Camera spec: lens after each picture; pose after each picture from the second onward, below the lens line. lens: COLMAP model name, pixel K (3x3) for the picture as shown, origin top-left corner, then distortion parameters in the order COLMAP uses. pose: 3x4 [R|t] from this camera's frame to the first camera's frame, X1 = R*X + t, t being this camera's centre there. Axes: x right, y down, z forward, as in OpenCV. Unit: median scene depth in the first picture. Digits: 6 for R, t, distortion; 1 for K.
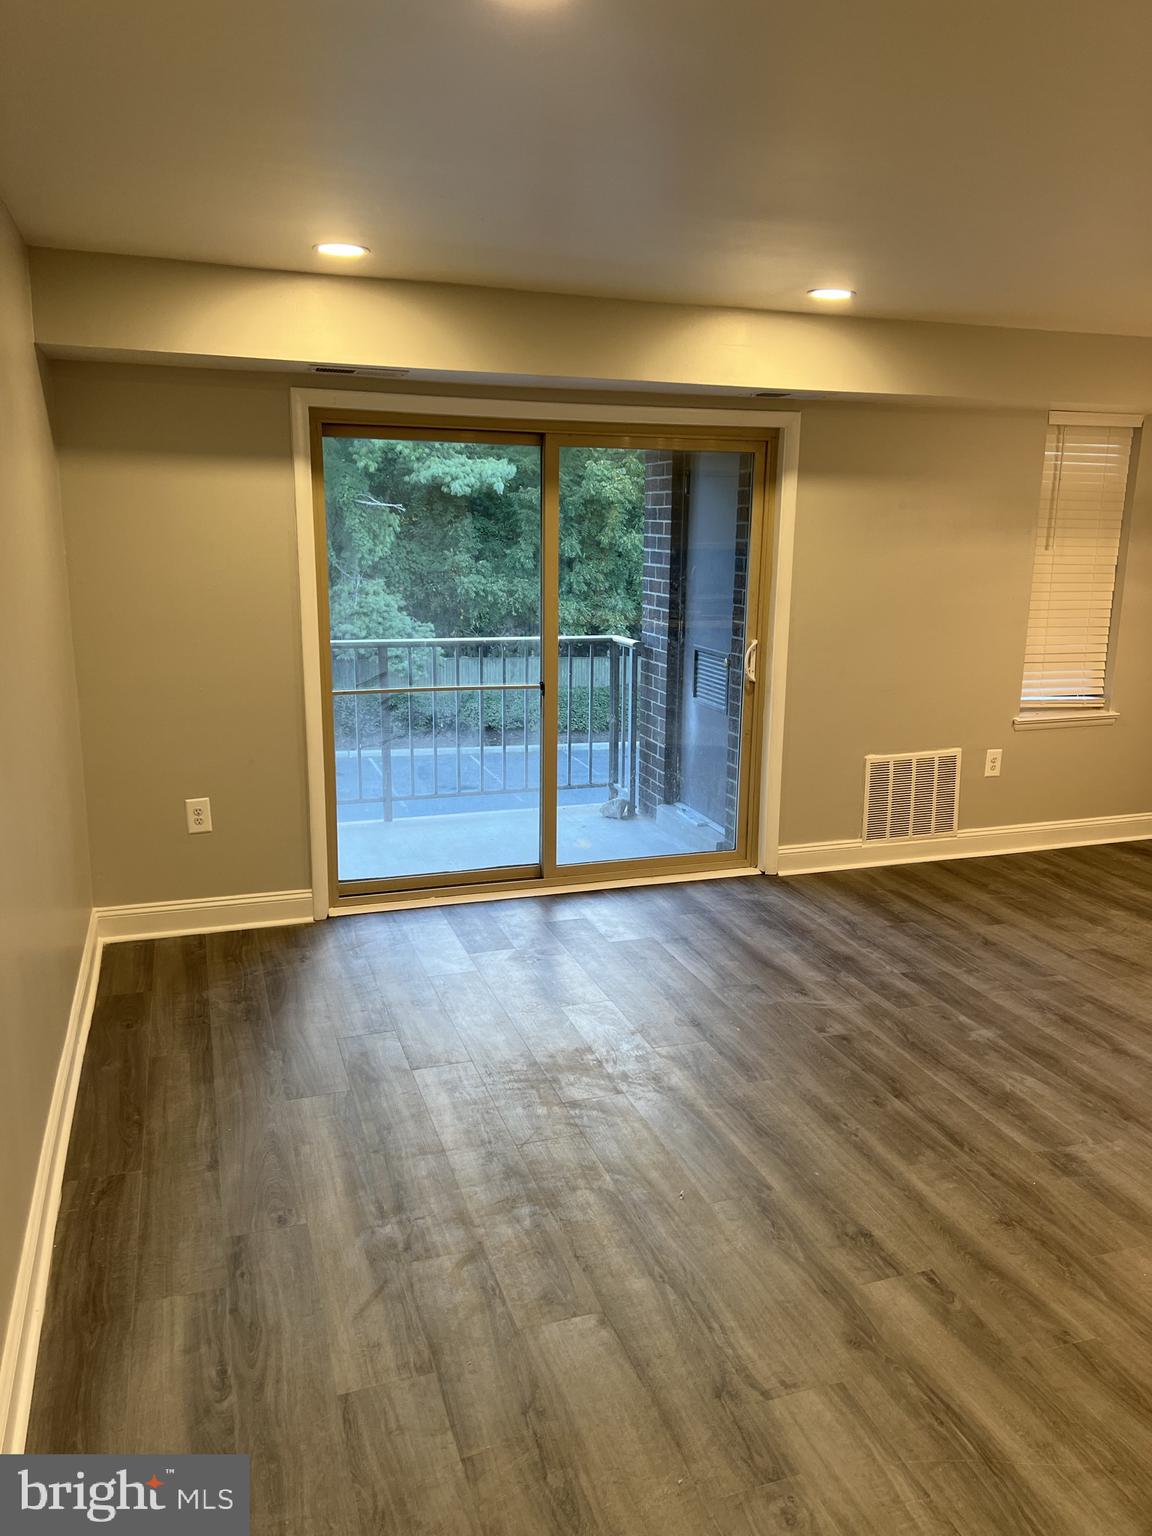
lens RADIAL K [[1141.5, 0, 584.0], [0, 1141.5, 768.6], [0, 0, 1]] dist [0.043315, -0.059264]
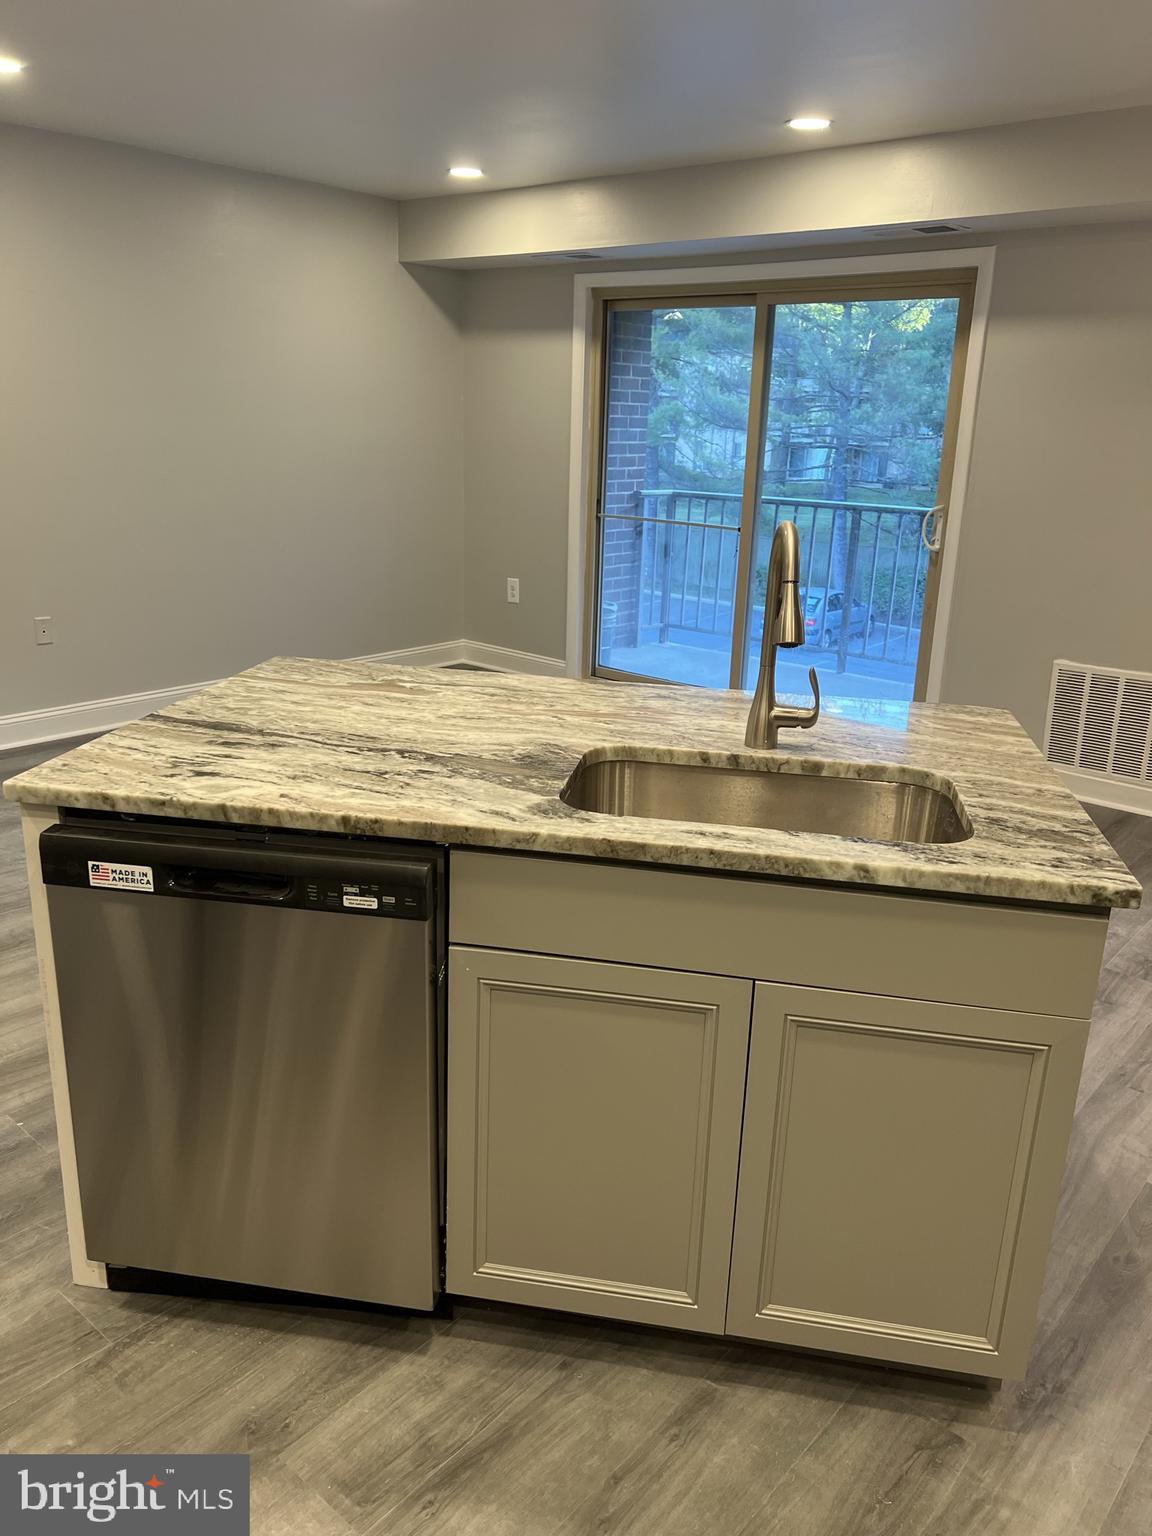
lens RADIAL K [[1141.5, 0, 584.0], [0, 1141.5, 768.6], [0, 0, 1]] dist [0.043315, -0.059264]
pose [[0.517201, 0.259036, -0.815722, 0.977178], [-0.202731, 0.963053, 0.177282, -0.016915], [0.831506, 0.073682, 0.550607, 0.313979]]
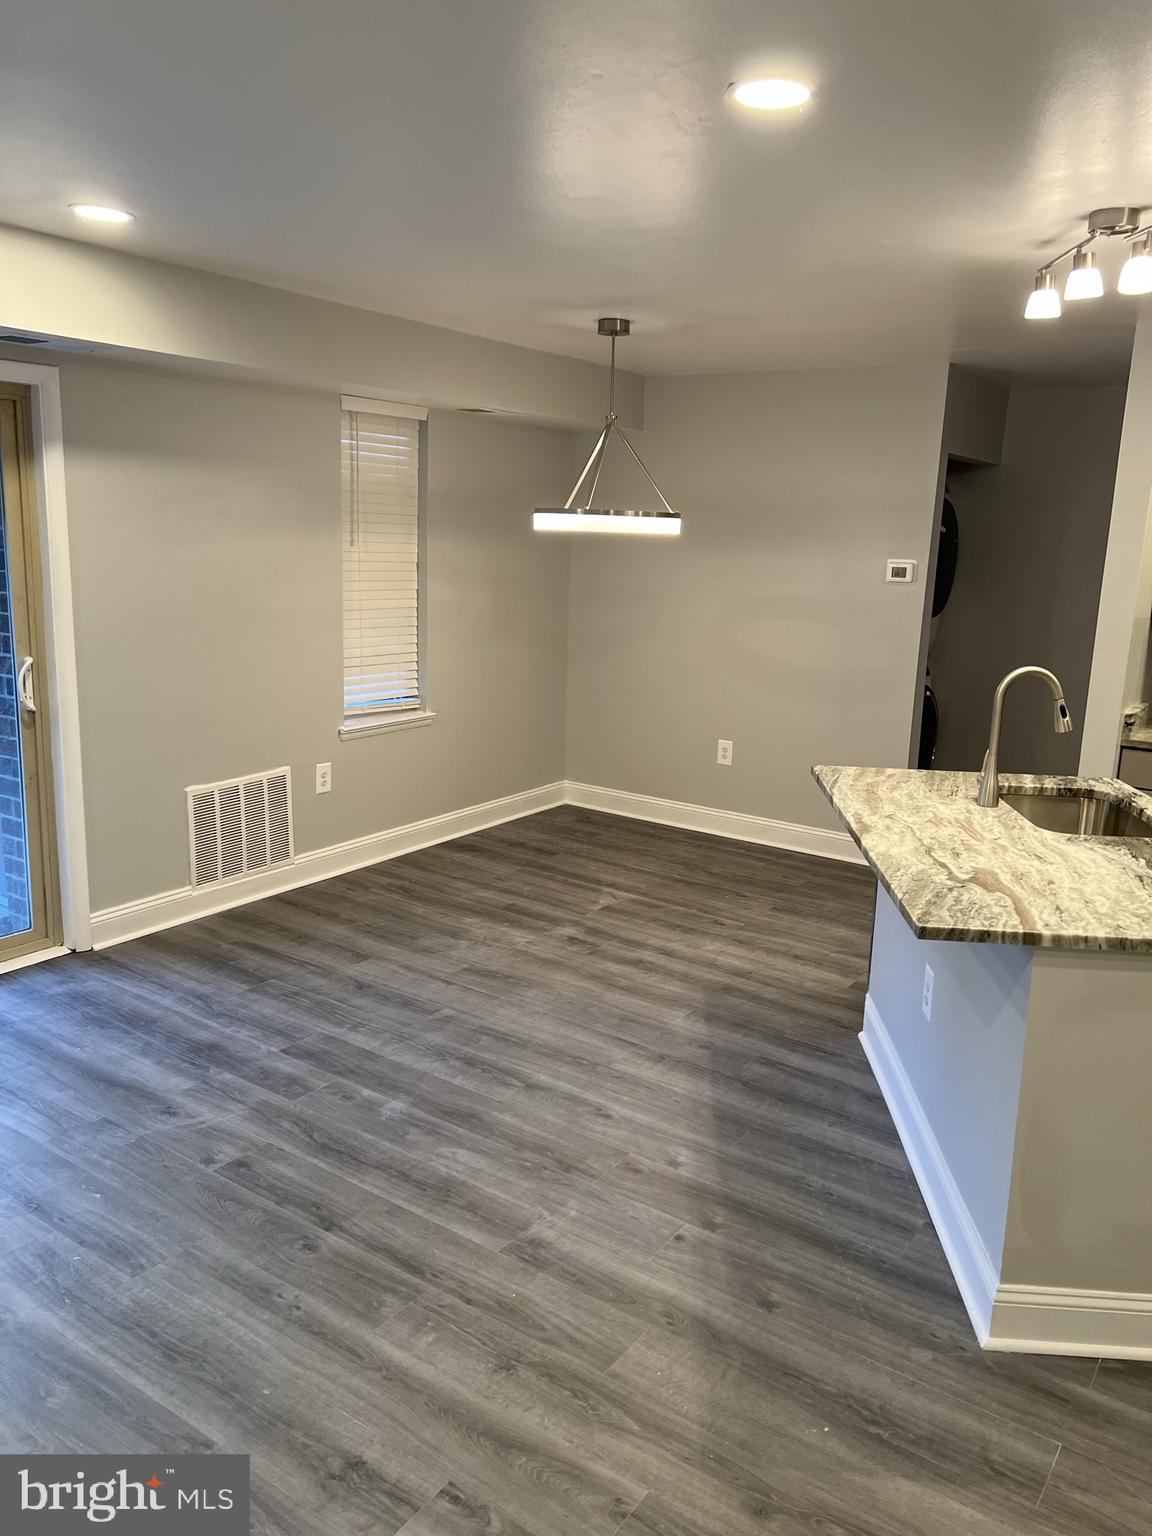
lens RADIAL K [[1141.5, 0, 584.0], [0, 1141.5, 768.6], [0, 0, 1]] dist [0.043315, -0.059264]
pose [[0.800242, -0.107952, 0.589880, -0.019472], [0.101227, 0.993865, 0.044557, -0.041882], [-0.591071, 0.024055, 0.806260, 0.182545]]
